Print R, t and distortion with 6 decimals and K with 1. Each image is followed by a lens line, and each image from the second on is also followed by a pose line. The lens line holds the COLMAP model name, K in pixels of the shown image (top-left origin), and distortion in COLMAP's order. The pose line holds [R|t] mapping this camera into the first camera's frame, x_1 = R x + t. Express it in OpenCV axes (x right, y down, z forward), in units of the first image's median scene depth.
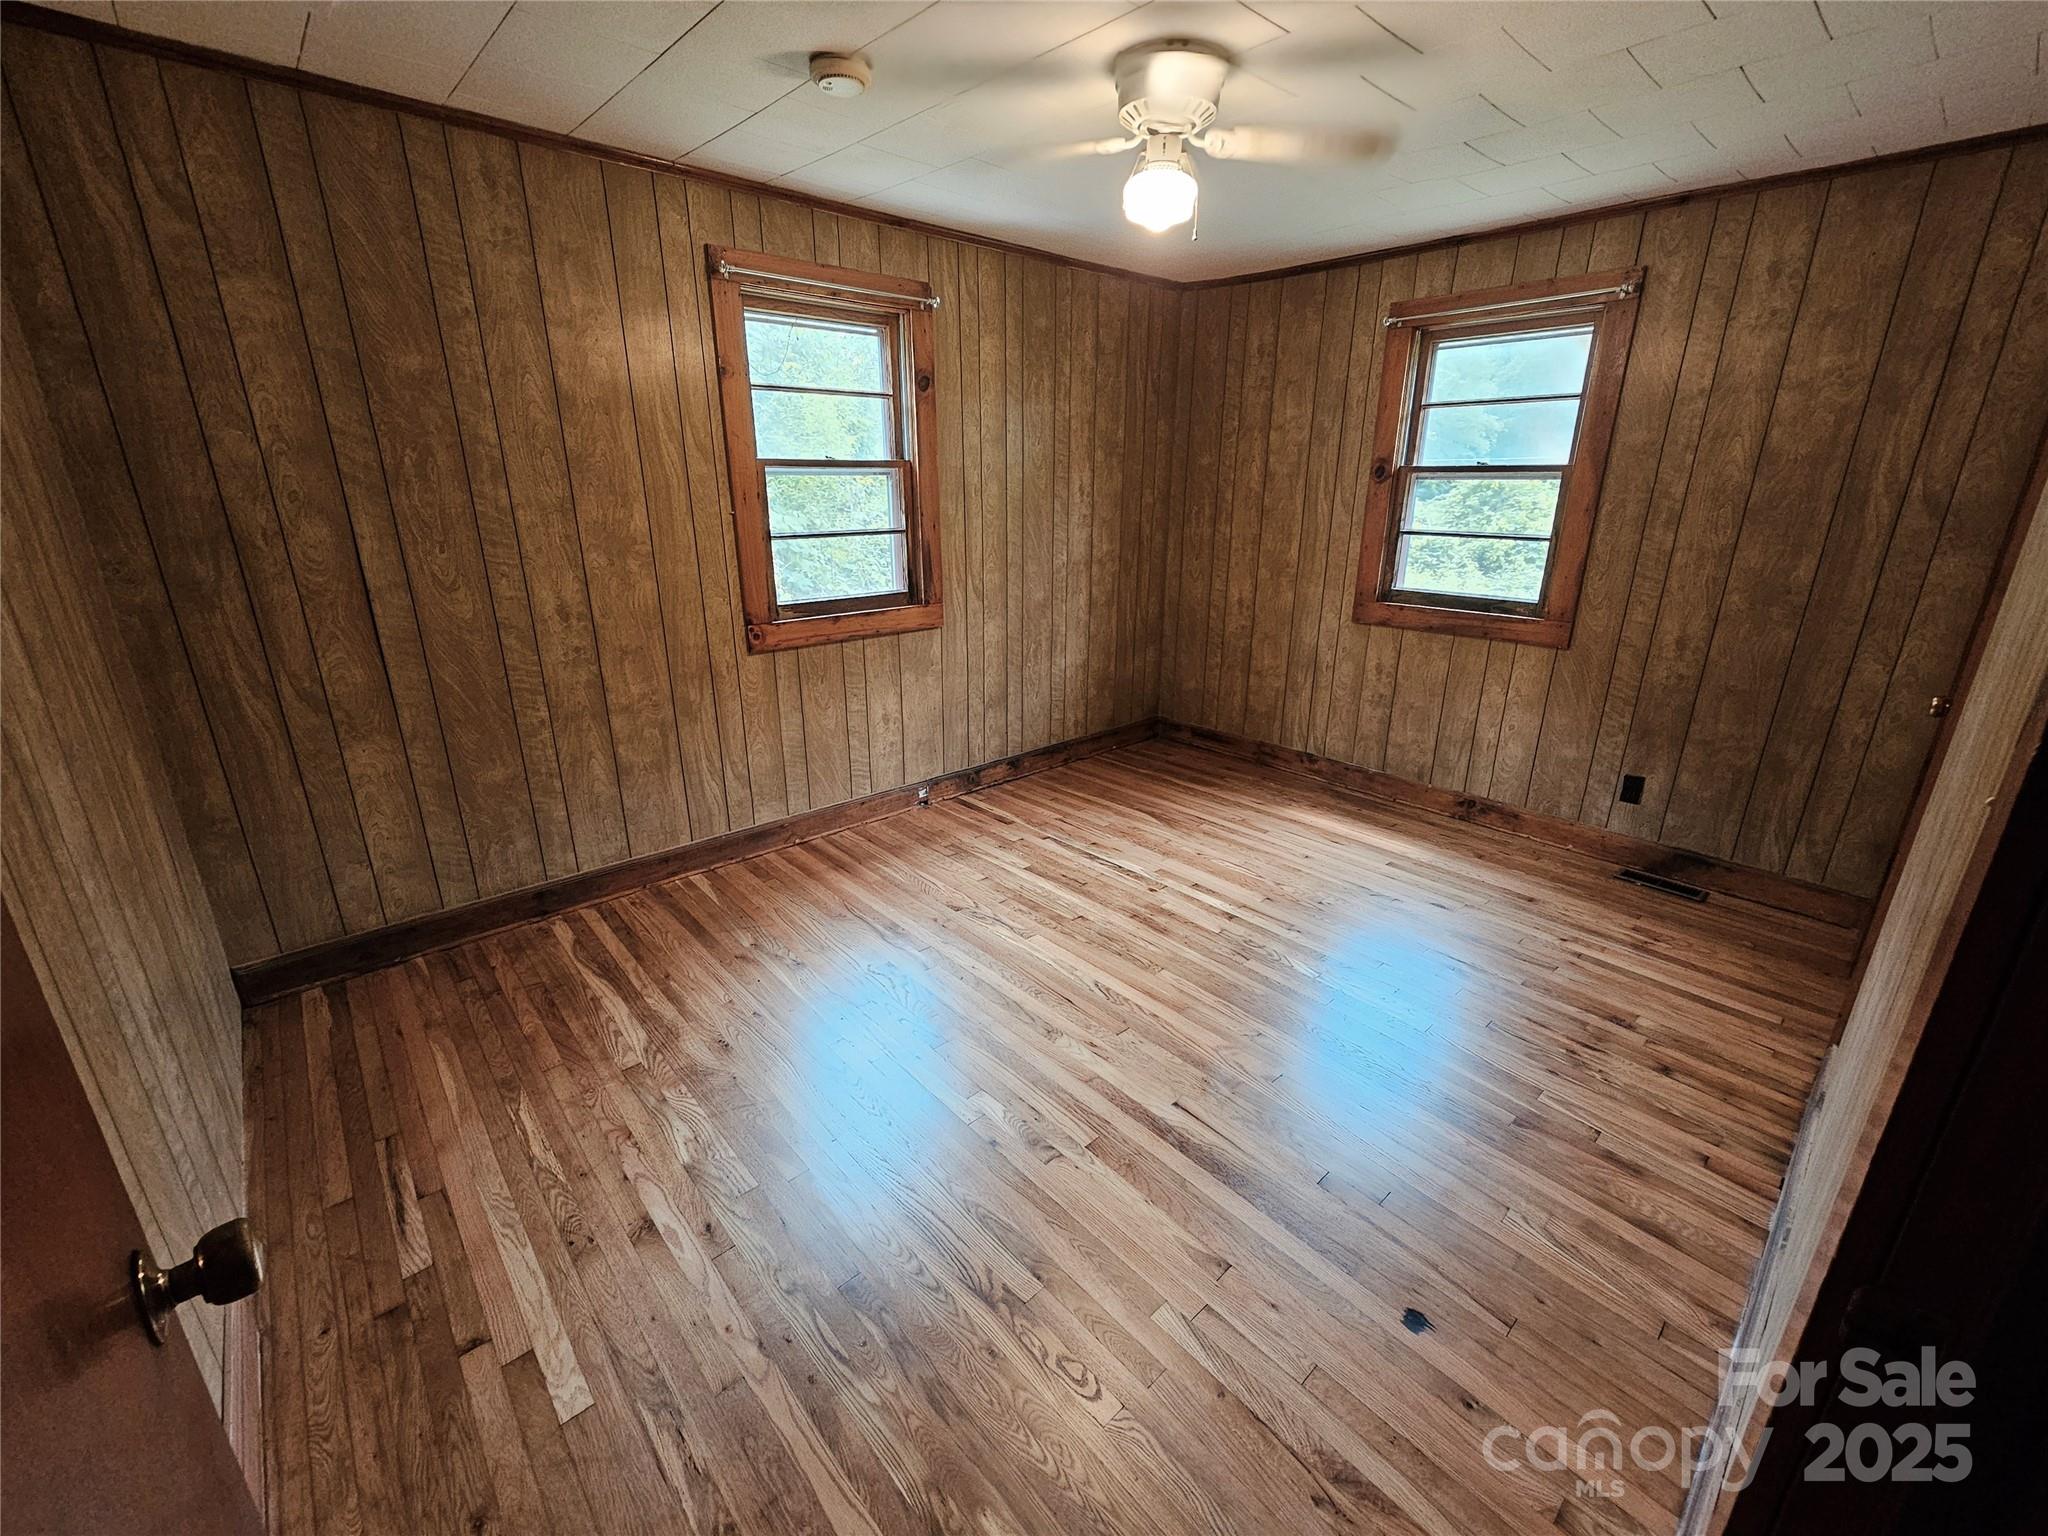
lens RADIAL K [[859.1, 0, 1024.0], [0, 859.1, 768.0], [0, 0, 1]] dist [0.001552, 0.000047]
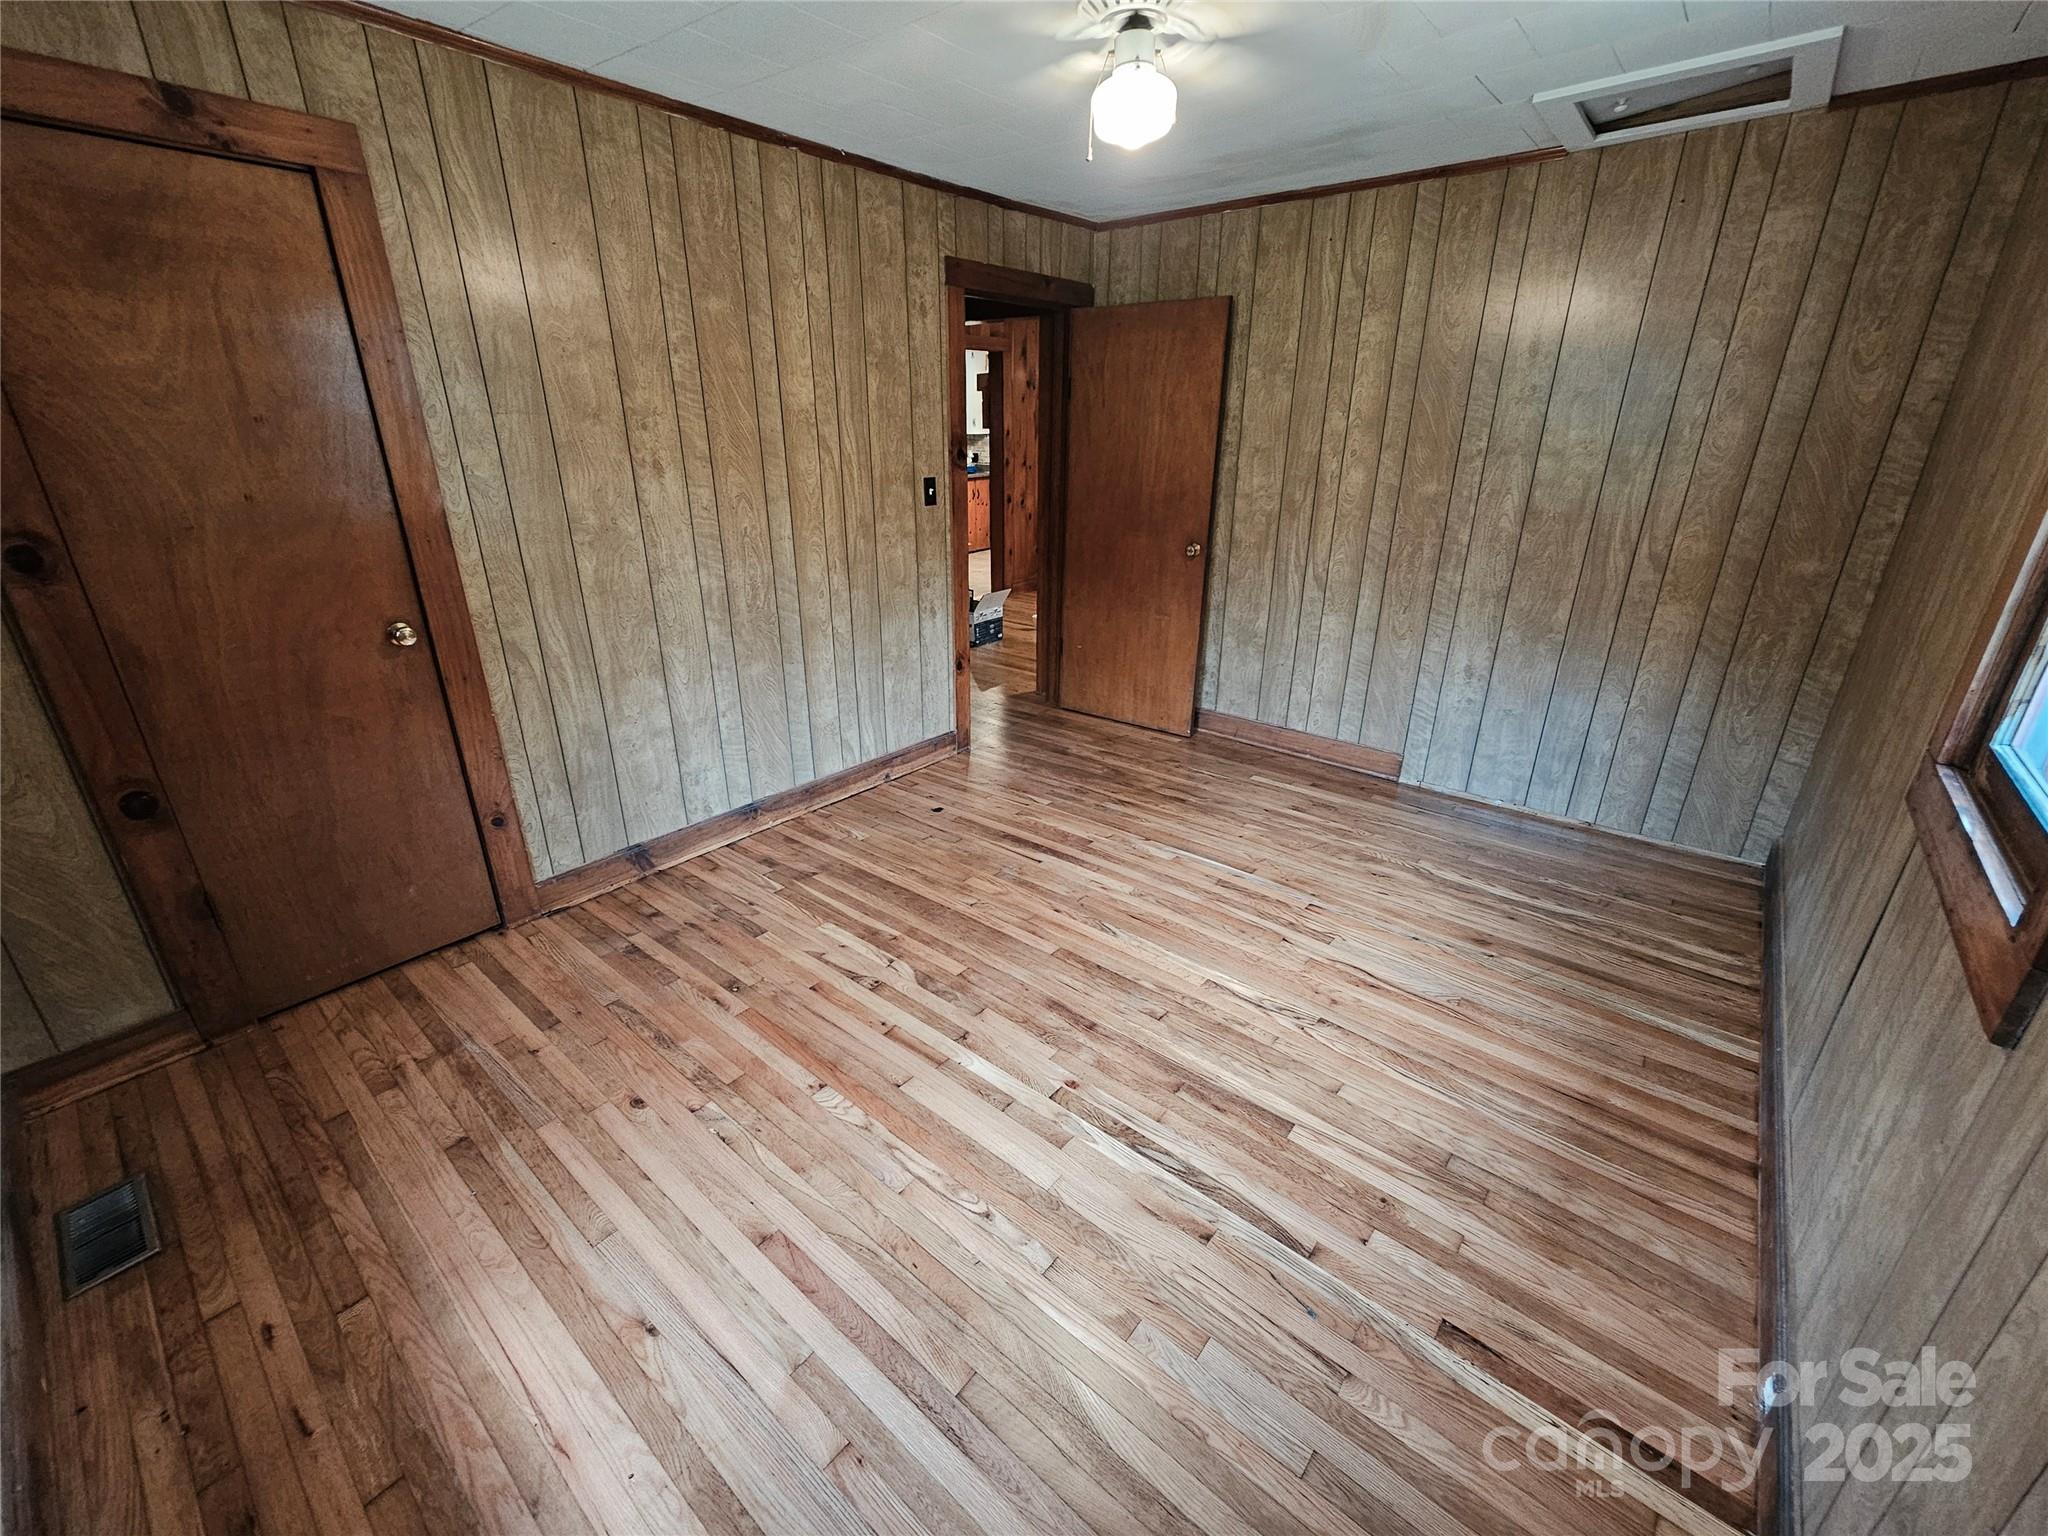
lens RADIAL K [[826.7, 0, 1024.0], [0, 826.7, 768.0], [0, 0, 1]] dist [-0.023475, -0.000003]
pose [[-0.990562, 0.046115, -0.129077, 0.272297], [-0.048348, 0.763622, 0.643850, -0.467765], [0.128258, 0.644014, -0.754186, 1.406514]]
